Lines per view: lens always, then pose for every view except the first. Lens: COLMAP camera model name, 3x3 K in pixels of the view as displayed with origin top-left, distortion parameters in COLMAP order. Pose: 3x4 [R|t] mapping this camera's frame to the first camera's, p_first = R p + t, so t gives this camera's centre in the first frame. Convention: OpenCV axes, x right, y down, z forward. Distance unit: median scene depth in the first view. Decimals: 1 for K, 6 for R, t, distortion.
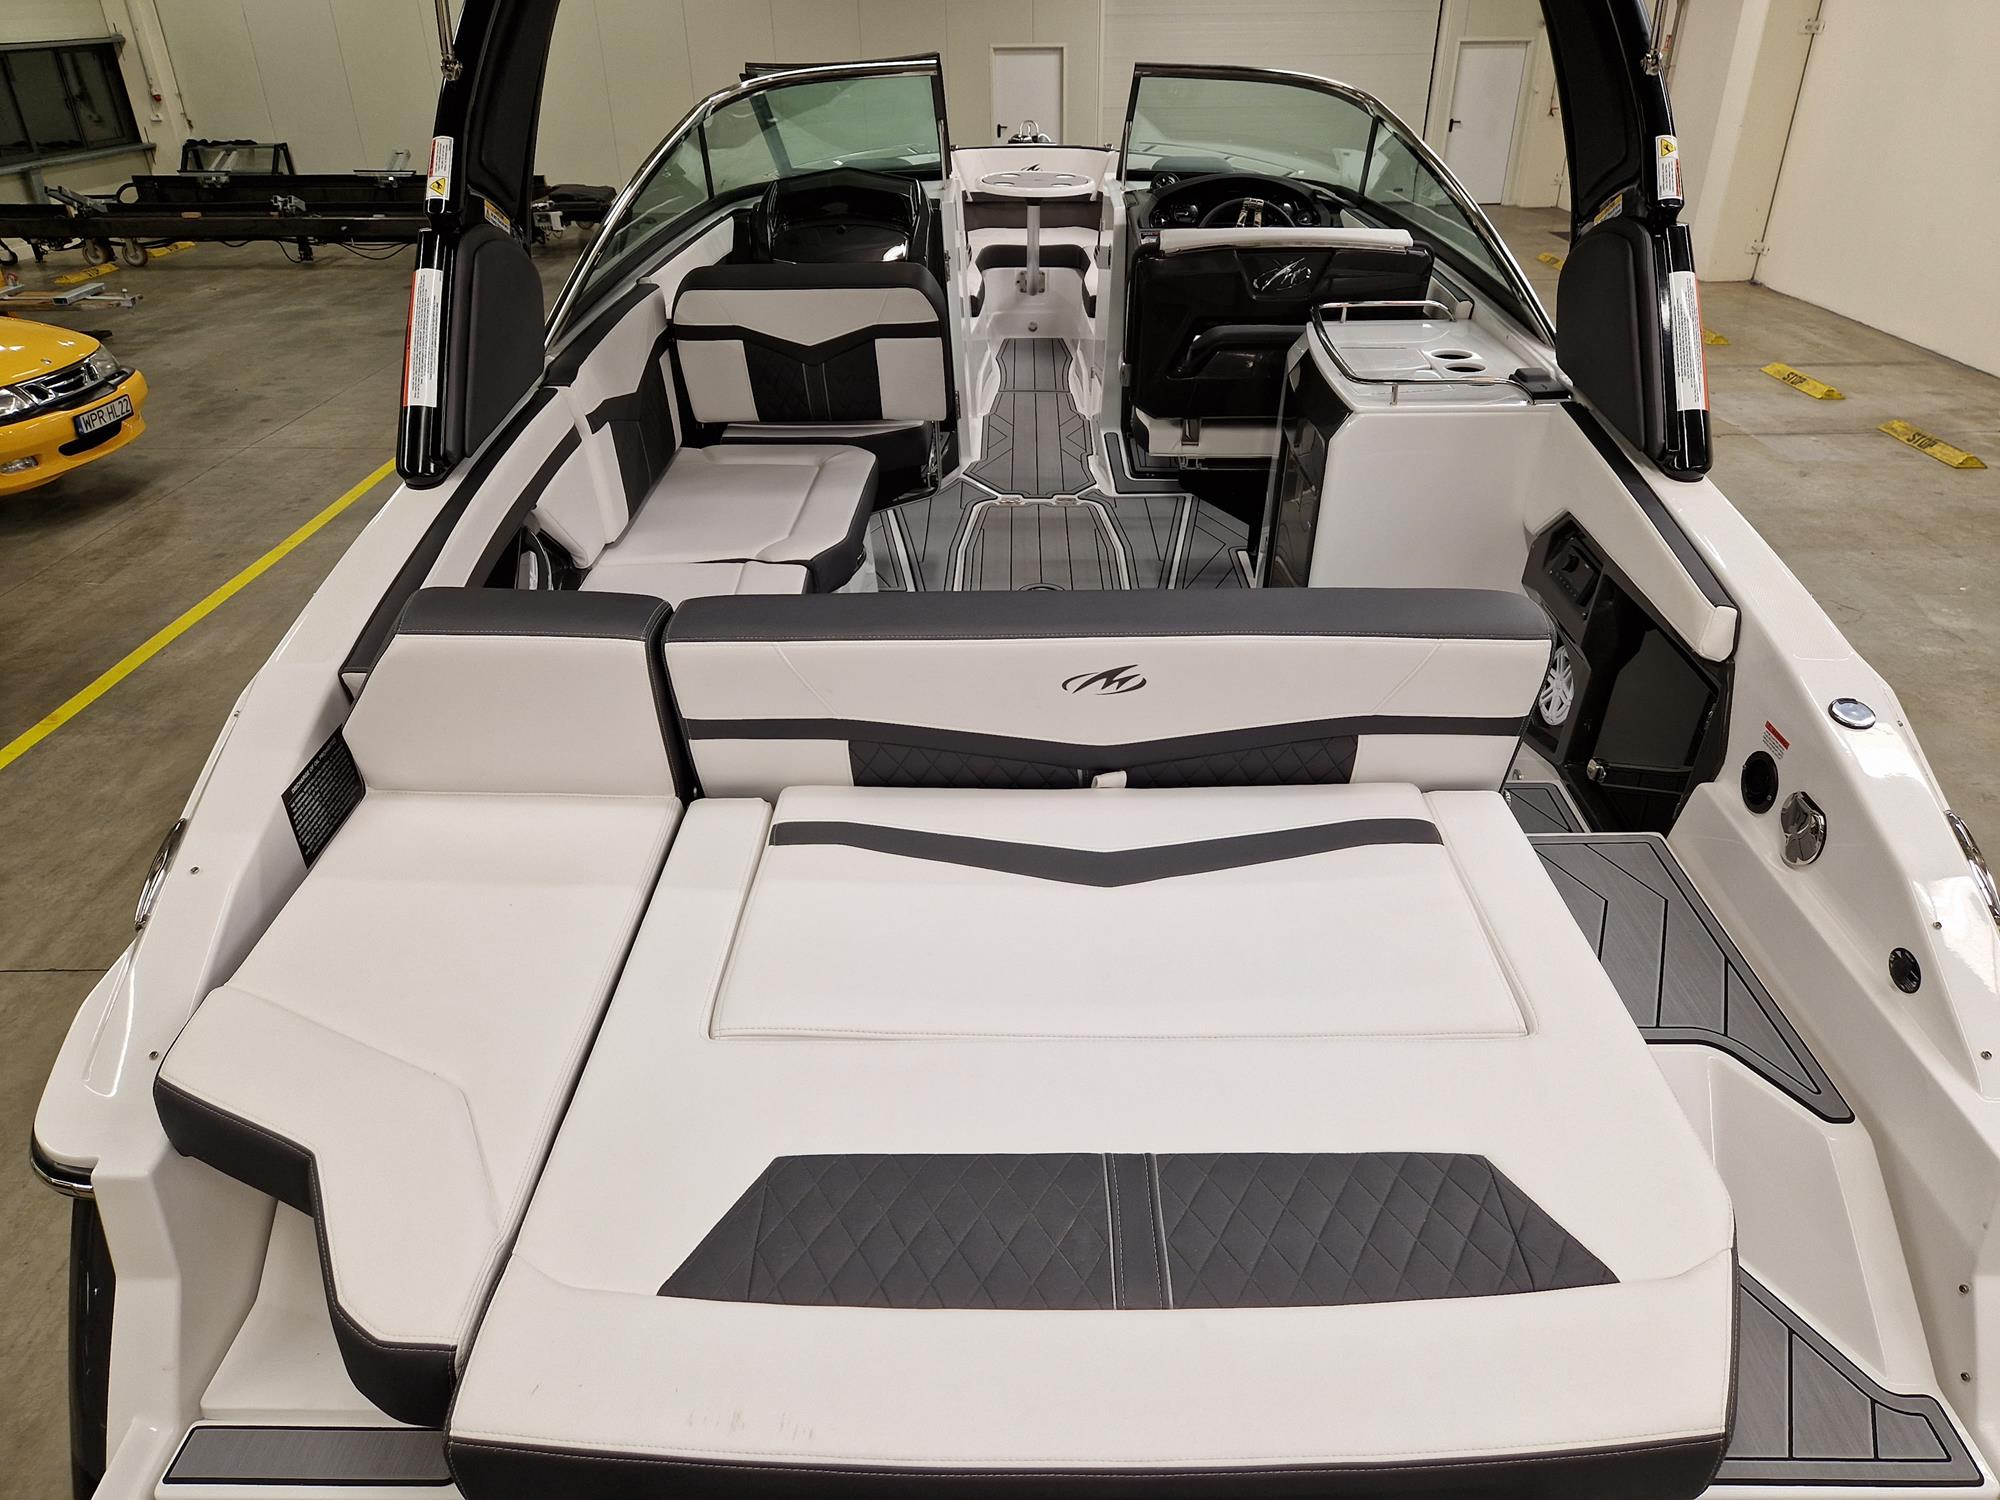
lens RADIAL K [[1316.8, 0, 1010.1], [0, 1316.8, 752.8], [0, 0, 1]] dist [0.084167, -0.077142]
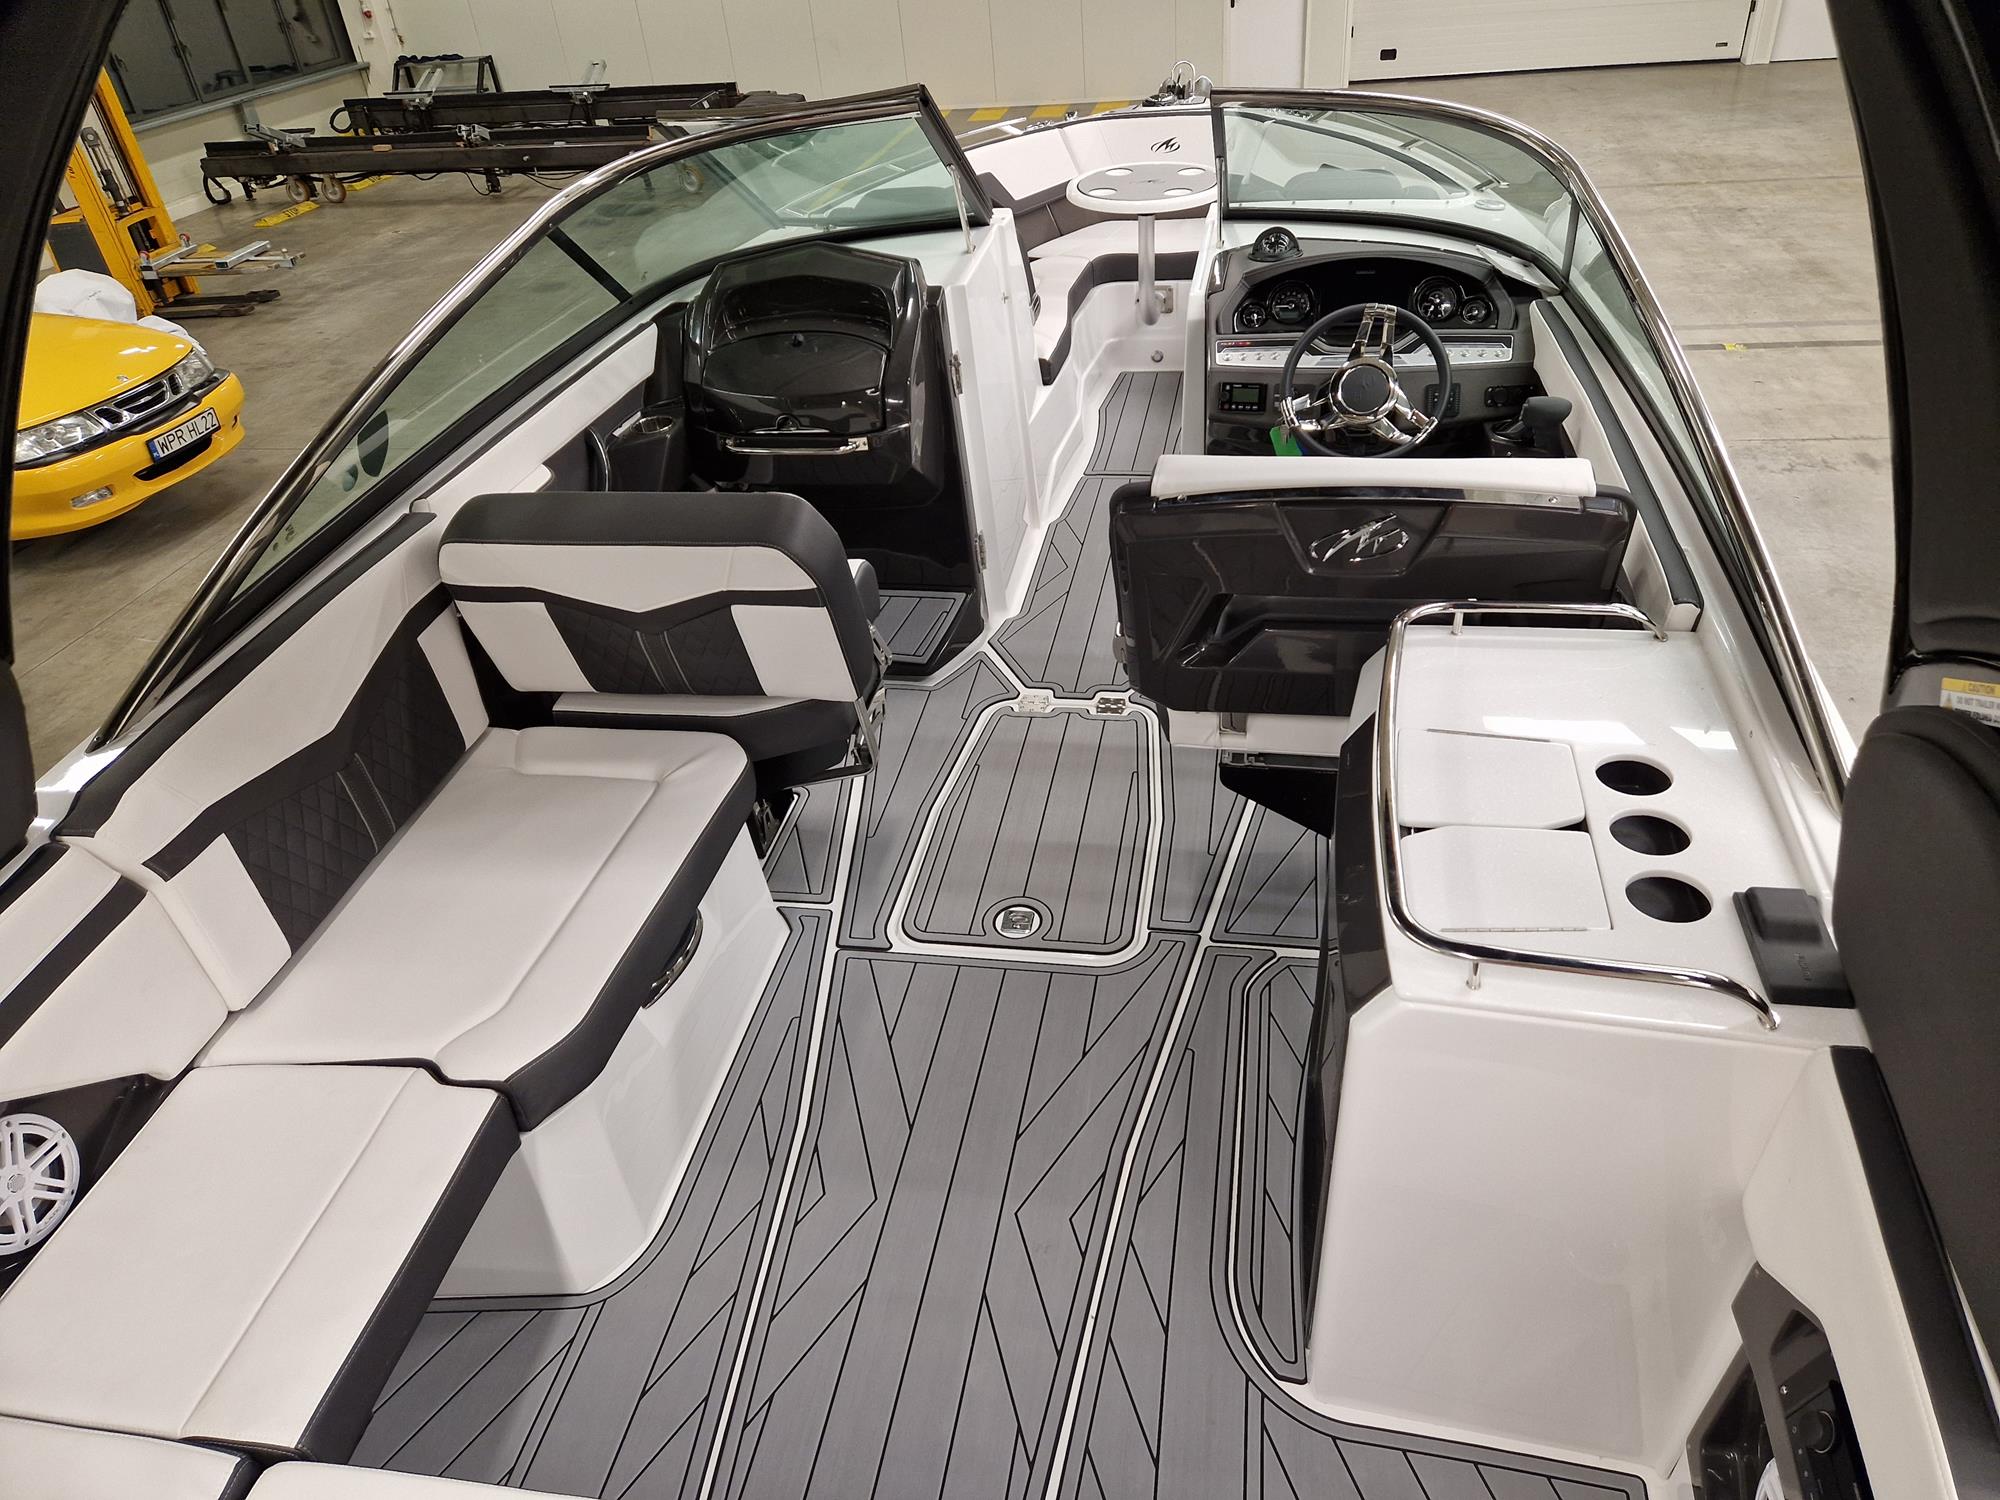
lens RADIAL K [[1308.4, 0, 1028.0], [0, 1308.4, 753.2], [0, 0, 1]] dist [0.087937, -0.074403]
pose [[0.984542, 0.041064, -0.170266, 0.072664], [-0.024282, 0.994741, 0.099501, -0.141337], [0.173456, -0.093828, 0.980362, 0.174281]]
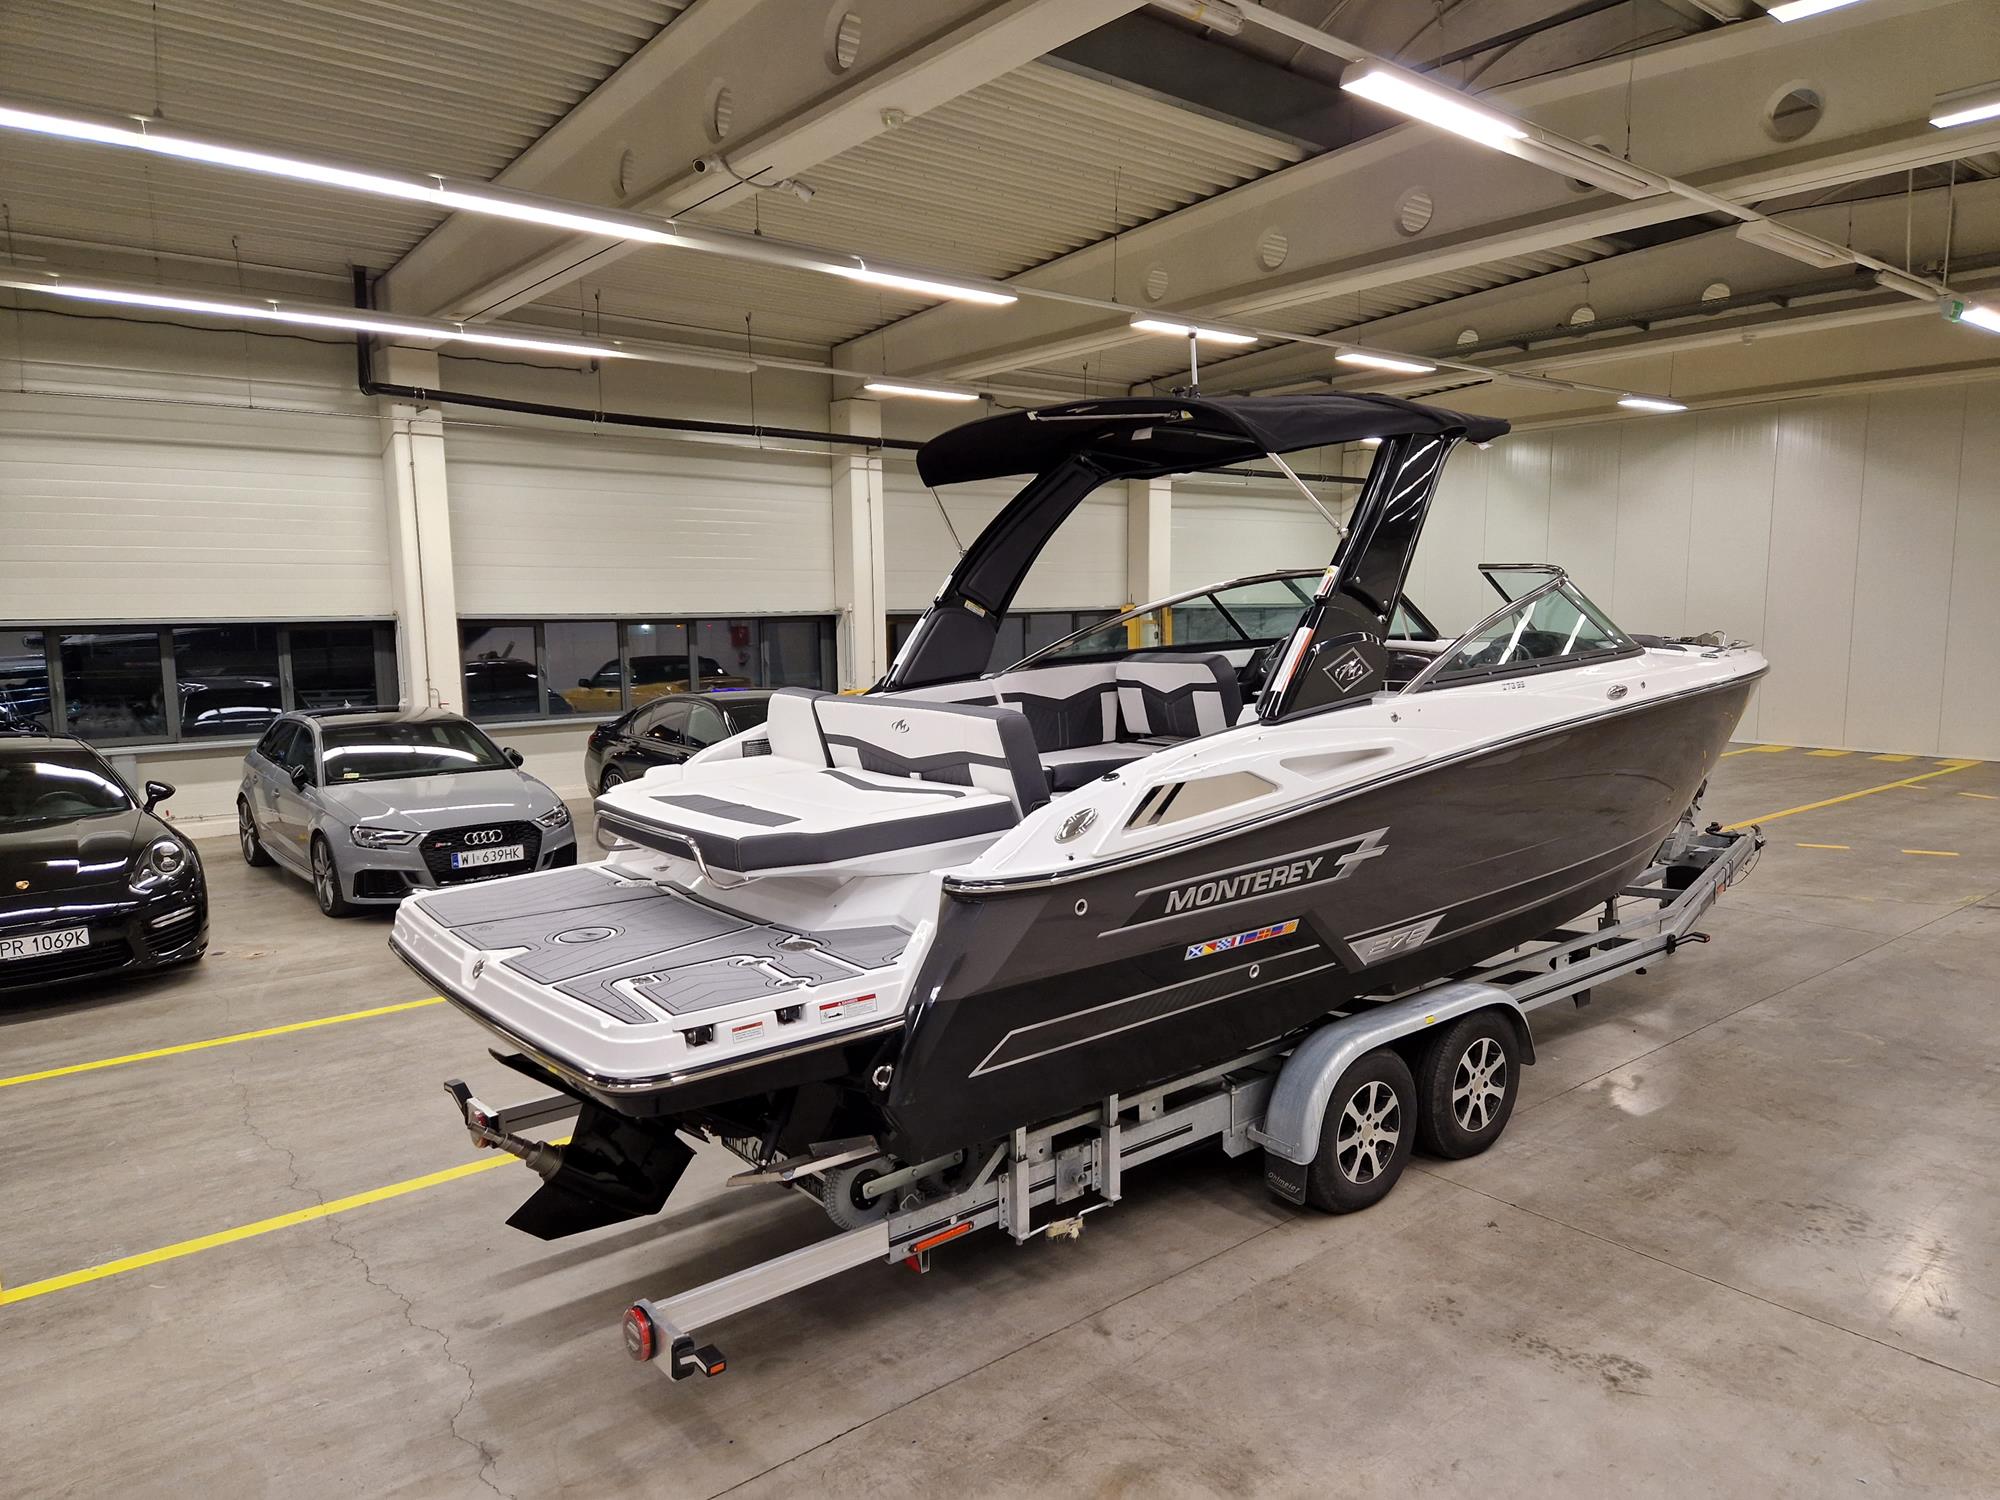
lens RADIAL K [[1334.4, 0, 1003.7], [0, 1334.4, 768.3], [0, 0, 1]] dist [0.078193, -0.078953]
pose [[0.630207, 0.100328, -0.769918, 0.529199], [-0.380296, 0.904411, -0.193433, 0.107786], [0.676915, 0.414699, 0.608120, -0.110889]]
